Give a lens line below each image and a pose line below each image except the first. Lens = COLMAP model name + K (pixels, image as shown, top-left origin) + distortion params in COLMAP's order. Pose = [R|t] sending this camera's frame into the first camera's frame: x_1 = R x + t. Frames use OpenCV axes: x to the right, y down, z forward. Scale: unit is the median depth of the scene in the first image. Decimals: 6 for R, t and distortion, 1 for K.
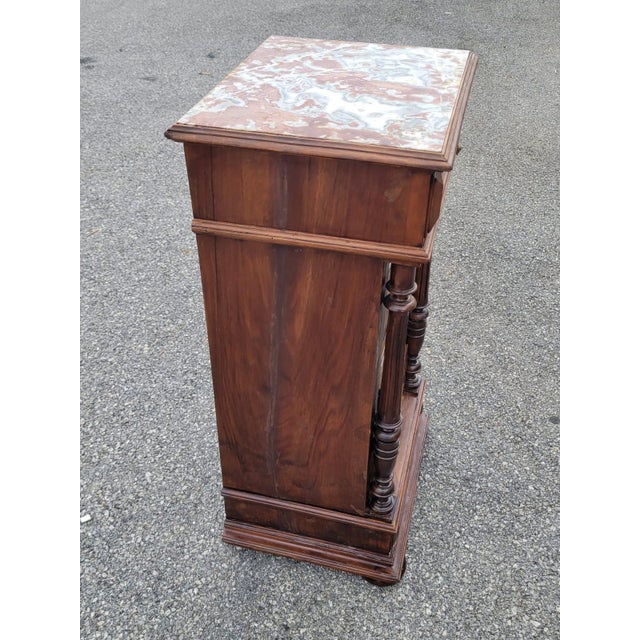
lens RADIAL K [[701.6, 0, 309.7], [0, 701.6, 313.2], [0, 0, 1]] dist [0.032452, 0.000000]
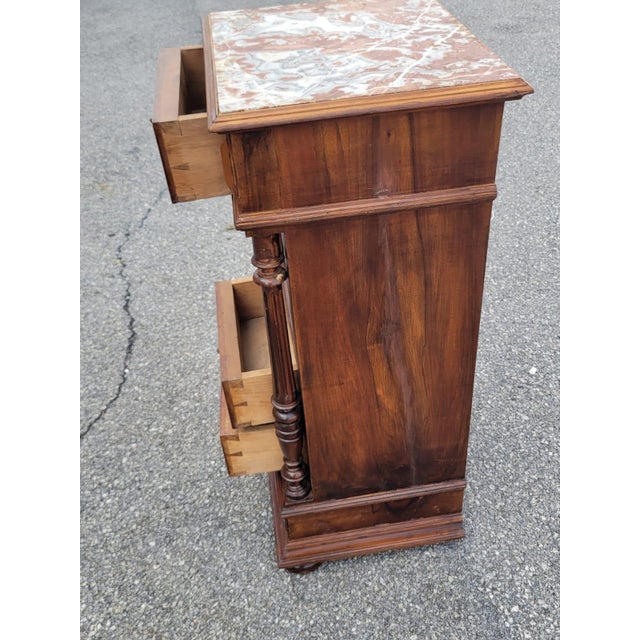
lens RADIAL K [[701.6, 0, 324.9], [0, 701.6, 324.8], [0, 0, 1]] dist [0.032452, 0.000000]
pose [[-0.914548, 0.289972, -0.281991, 0.342231], [-0.194059, 0.297131, 0.934909, -0.854690], [0.354885, 0.909741, -0.215469, 1.220190]]
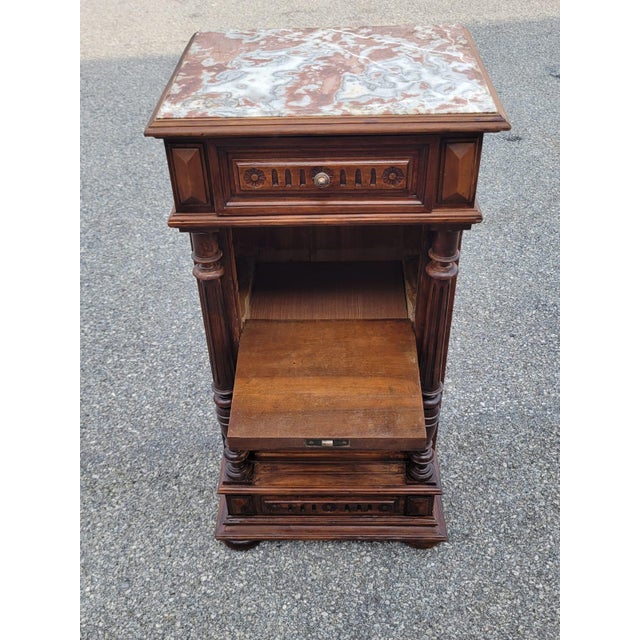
lens RADIAL K [[701.6, 0, 311.8], [0, 701.6, 331.1], [0, 0, 1]] dist [0.032452, 0.000000]
pose [[0.231341, 0.613490, -0.755057, 0.778540], [-0.557948, 0.719456, 0.413614, -0.360645], [0.796979, 0.325597, 0.508735, 0.494391]]
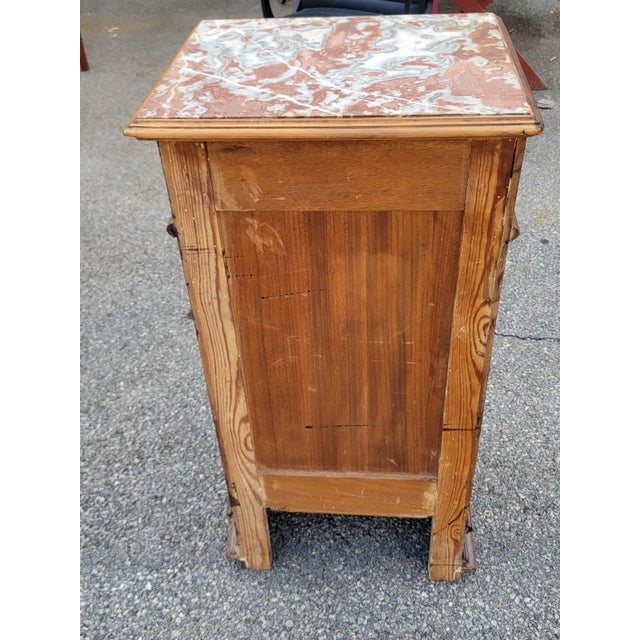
lens RADIAL K [[701.6, 0, 312.1], [0, 701.6, 312.7], [0, 0, 1]] dist [0.032452, 0.000000]
pose [[-0.176219, -0.608715, 0.773572, -0.626263], [0.627423, 0.536082, 0.564763, -0.525996], [-0.758477, 0.584878, 0.287454, 0.767168]]
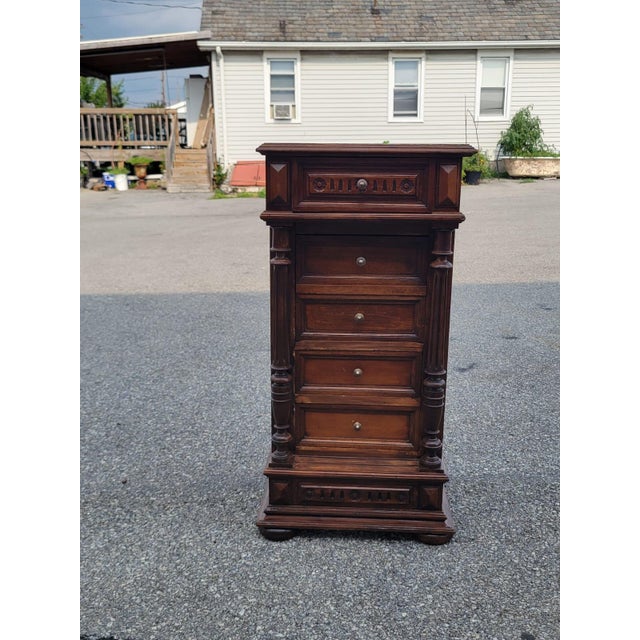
lens RADIAL K [[701.6, 0, 319.1], [0, 701.6, 330.1], [0, 0, 1]] dist [0.032452, 0.000000]
pose [[0.194253, 0.251408, -0.948188, 1.250804], [-0.592648, 0.800328, 0.090789, -0.066276], [0.781687, 0.544306, 0.304463, 0.542649]]
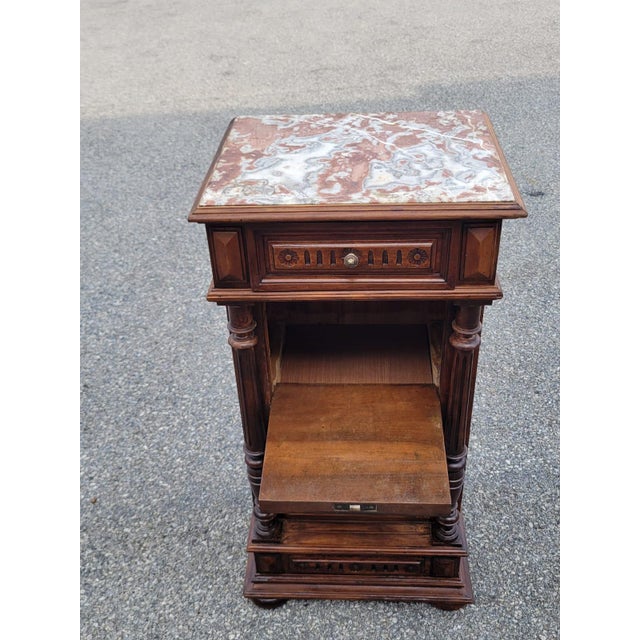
lens RADIAL K [[701.6, 0, 315.5], [0, 701.6, 319.6], [0, 0, 1]] dist [0.032452, 0.000000]
pose [[0.203568, 0.558601, -0.804068, 0.789367], [-0.550553, 0.744427, 0.377782, -0.399408], [0.809600, 0.365778, 0.459081, 0.458752]]
